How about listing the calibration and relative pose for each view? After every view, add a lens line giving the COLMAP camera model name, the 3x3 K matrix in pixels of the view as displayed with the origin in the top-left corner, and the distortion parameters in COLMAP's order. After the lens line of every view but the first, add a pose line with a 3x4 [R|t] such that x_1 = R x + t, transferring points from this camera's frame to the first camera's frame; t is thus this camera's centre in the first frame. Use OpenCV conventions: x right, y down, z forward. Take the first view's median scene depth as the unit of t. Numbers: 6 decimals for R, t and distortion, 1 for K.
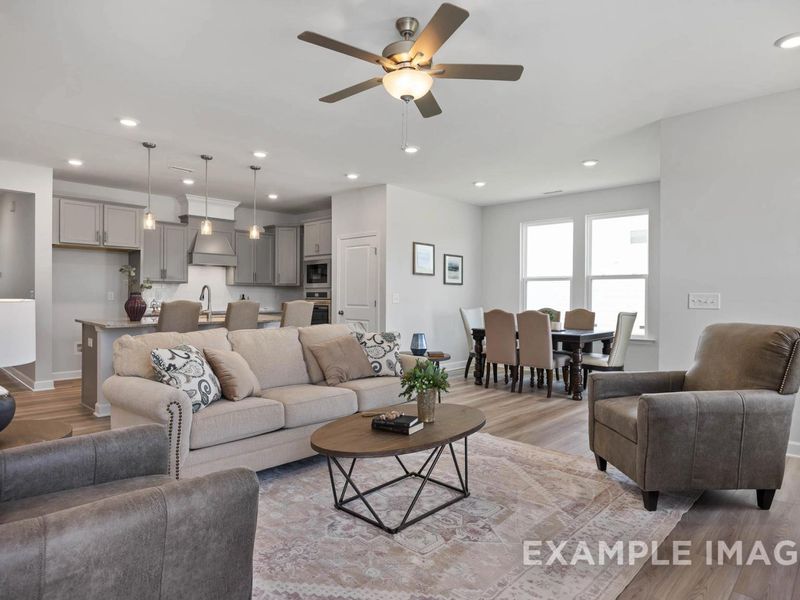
lens RADIAL K [[469.1, 0, 397.0], [0, 469.1, 295.0], [0, 0, 1]] dist [-0.009623, -0.000947]
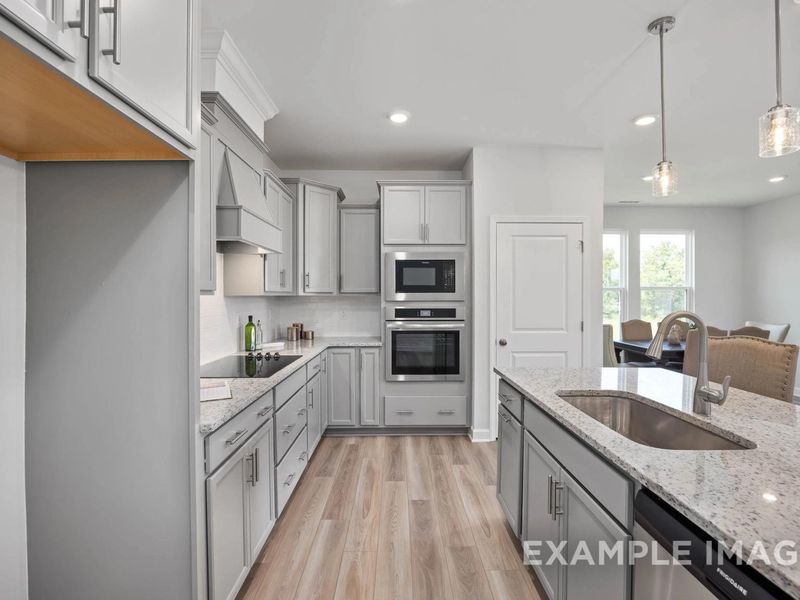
lens RADIAL K [[387.1, 0, 397.6], [0, 387.1, 299.1], [0, 0, 1]] dist [-0.010747, -0.000285]
pose [[0.724028, -0.010550, 0.689690, -0.558191], [0.001400, 0.999903, 0.013825, -0.025705], [-0.689769, -0.009045, 0.723973, 0.718383]]
